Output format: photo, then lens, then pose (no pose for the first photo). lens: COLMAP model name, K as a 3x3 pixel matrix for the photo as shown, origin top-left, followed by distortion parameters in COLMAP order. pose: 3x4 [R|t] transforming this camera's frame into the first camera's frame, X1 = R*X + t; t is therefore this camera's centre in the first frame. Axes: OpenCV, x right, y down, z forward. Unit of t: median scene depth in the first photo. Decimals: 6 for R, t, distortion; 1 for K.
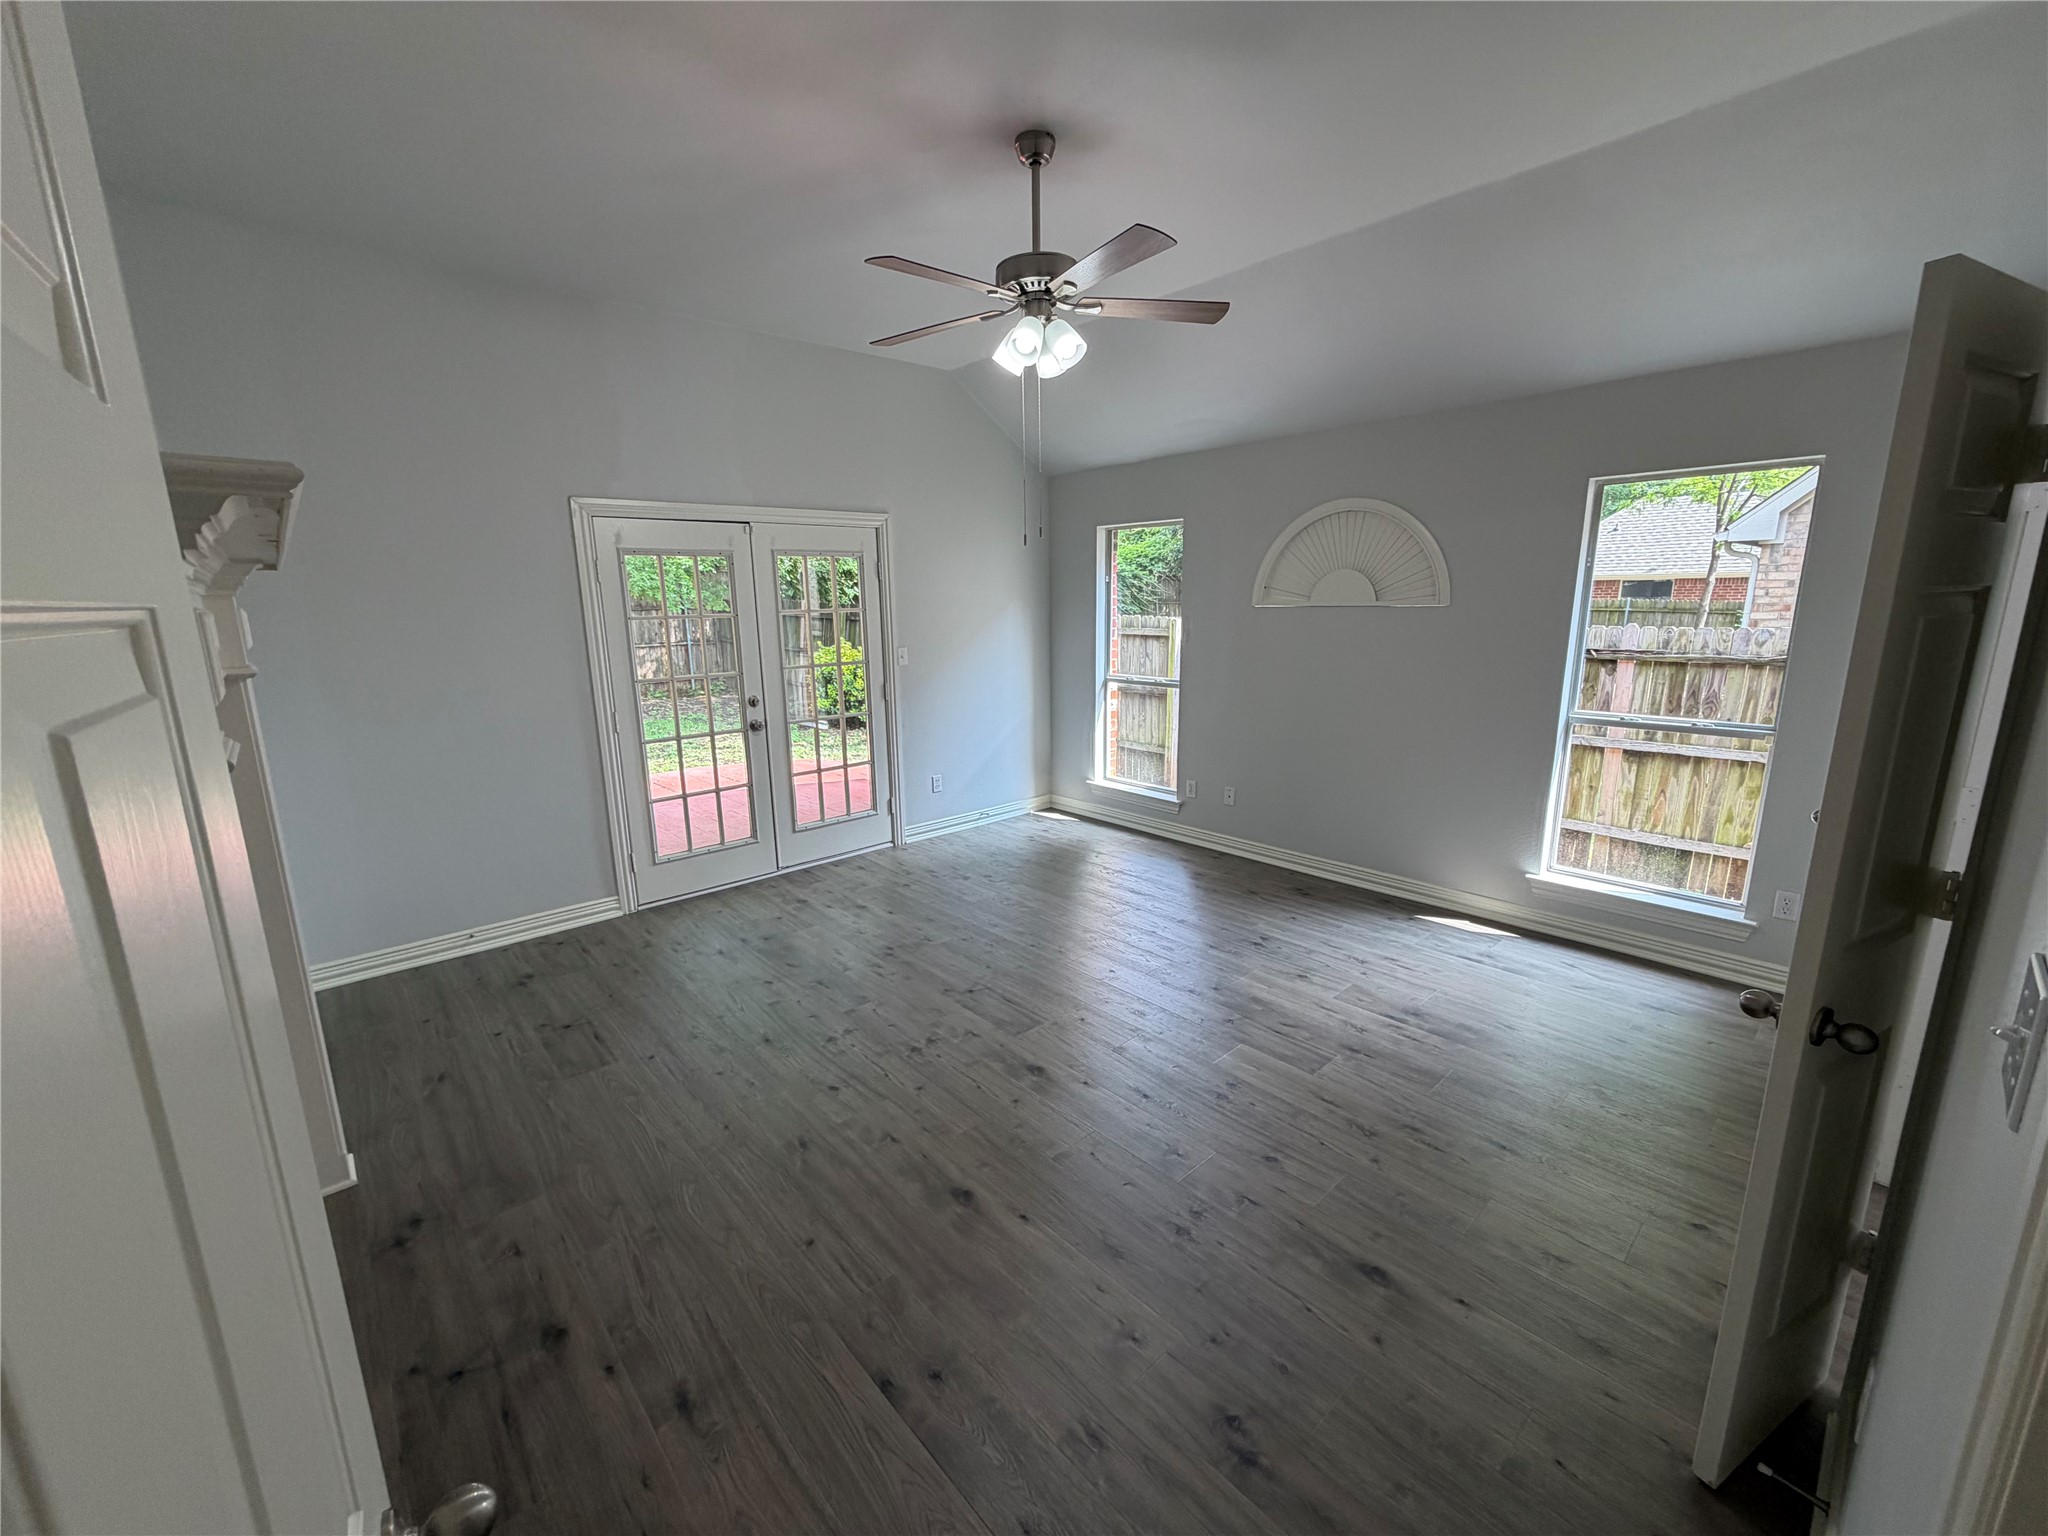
lens RADIAL K [[819.2, 0, 1024.4], [0, 819.2, 770.9], [0, 0, 1]] dist [0.001538, -0.000184]
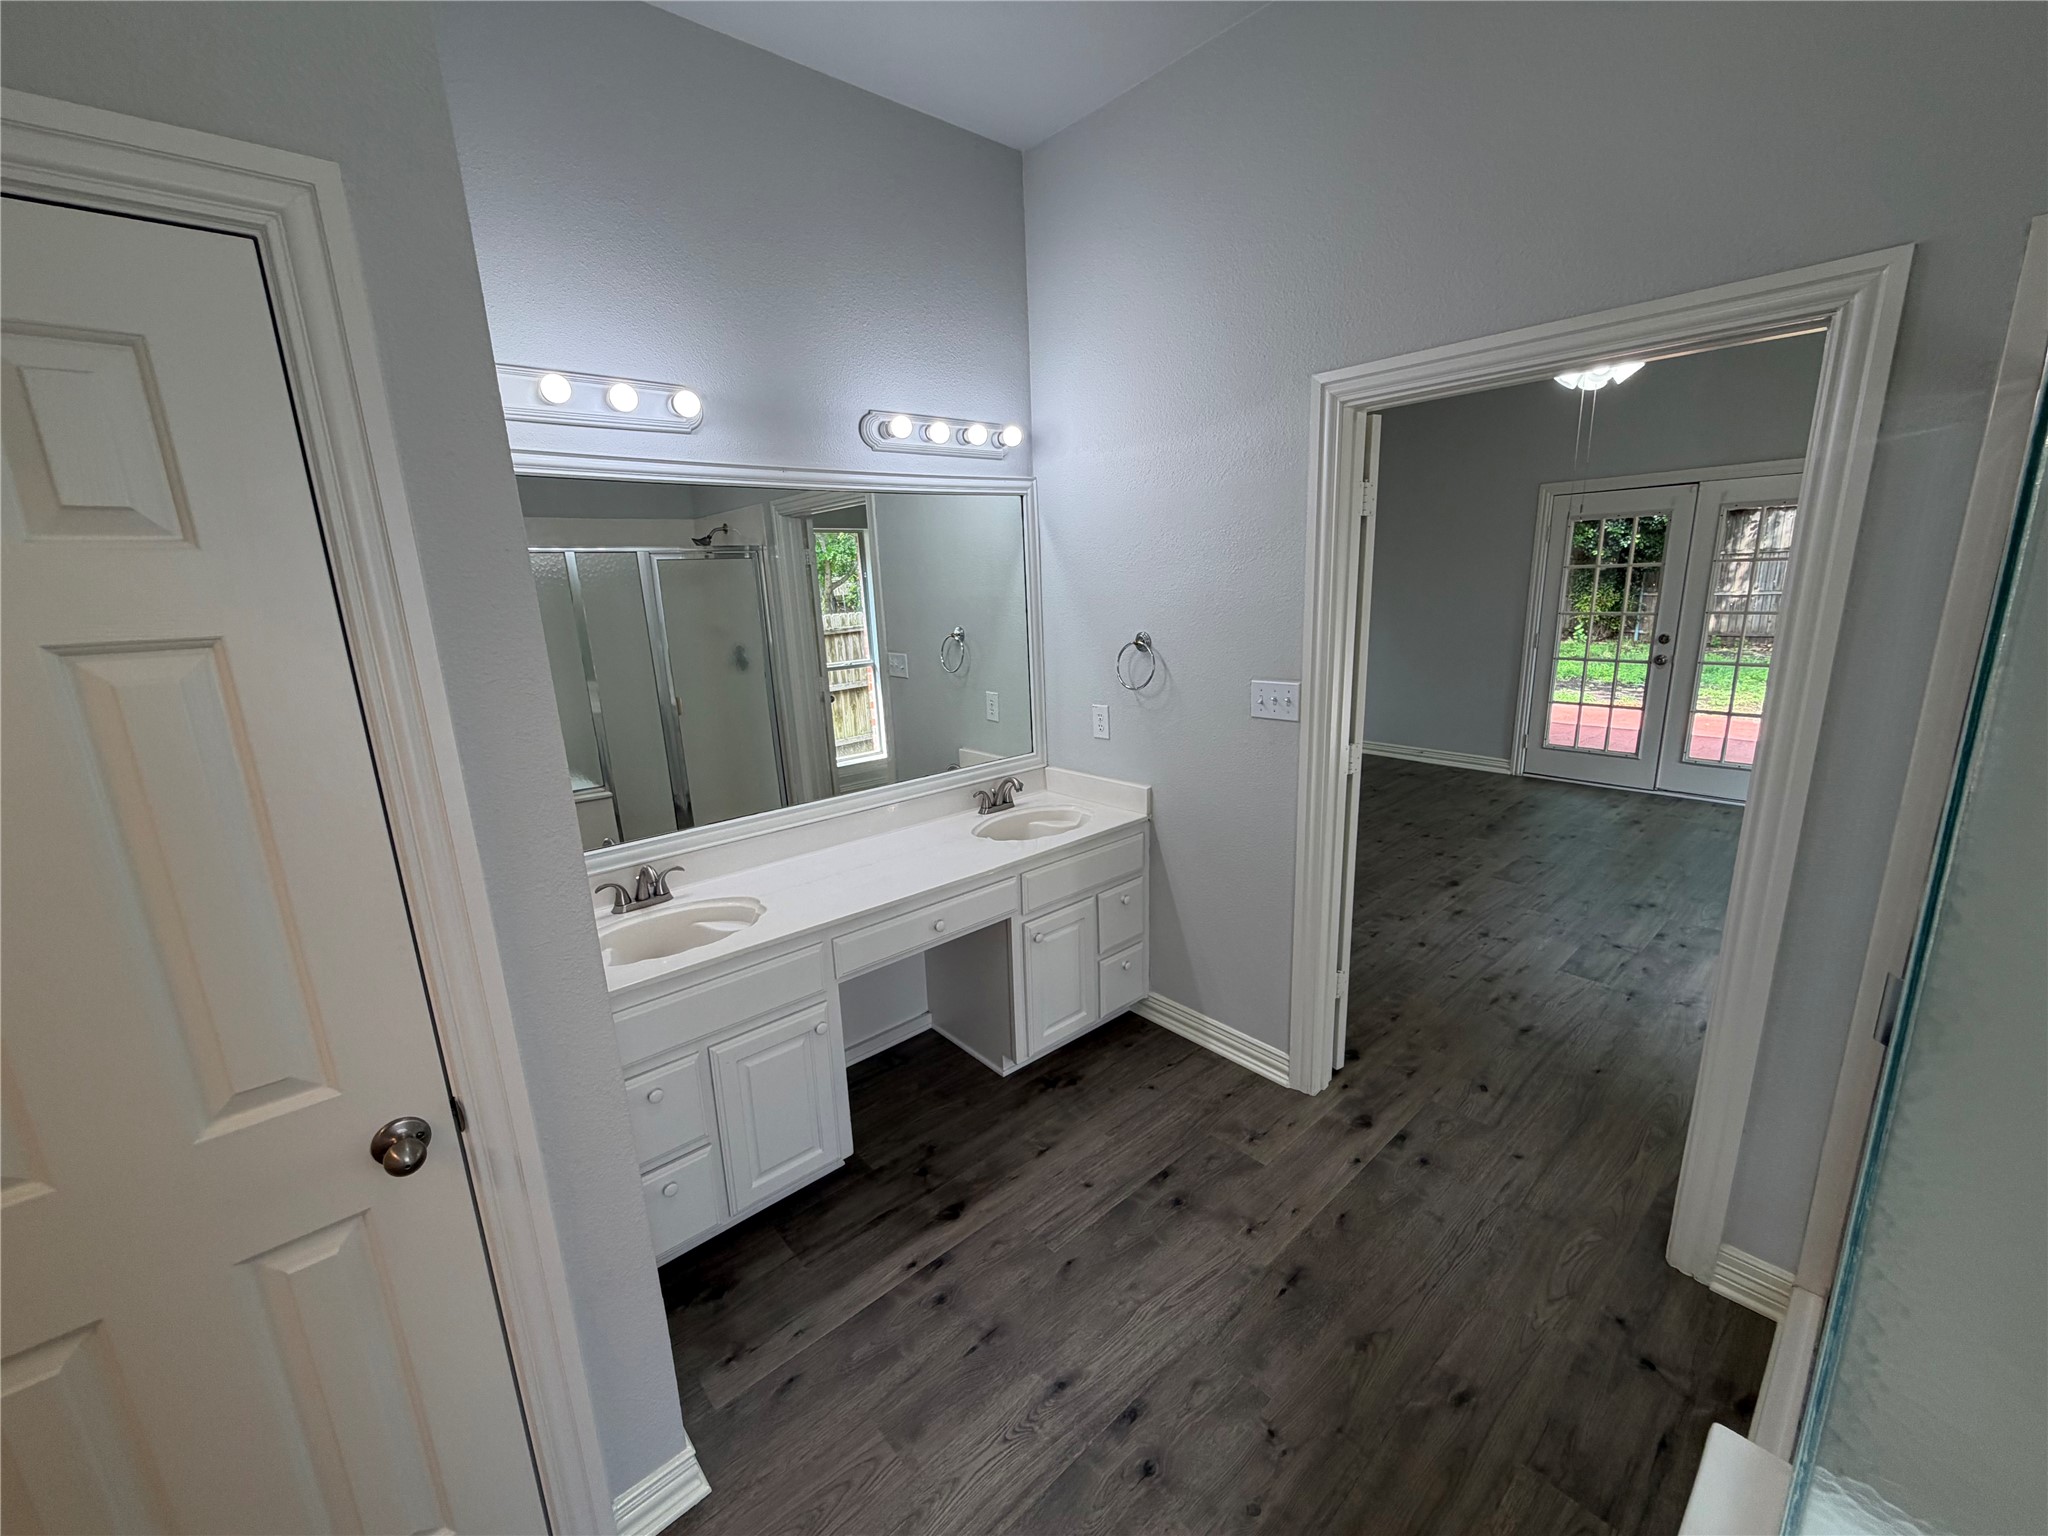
lens RADIAL K [[819.2, 0, 1022.1], [0, 819.2, 773.1], [0, 0, 1]] dist [0.001538, -0.000184]
pose [[-0.009479, 0.246540, -0.969086, 0.902761], [-0.161893, 0.955966, 0.244786, -0.041744], [0.986763, 0.159209, 0.030852, 0.094769]]
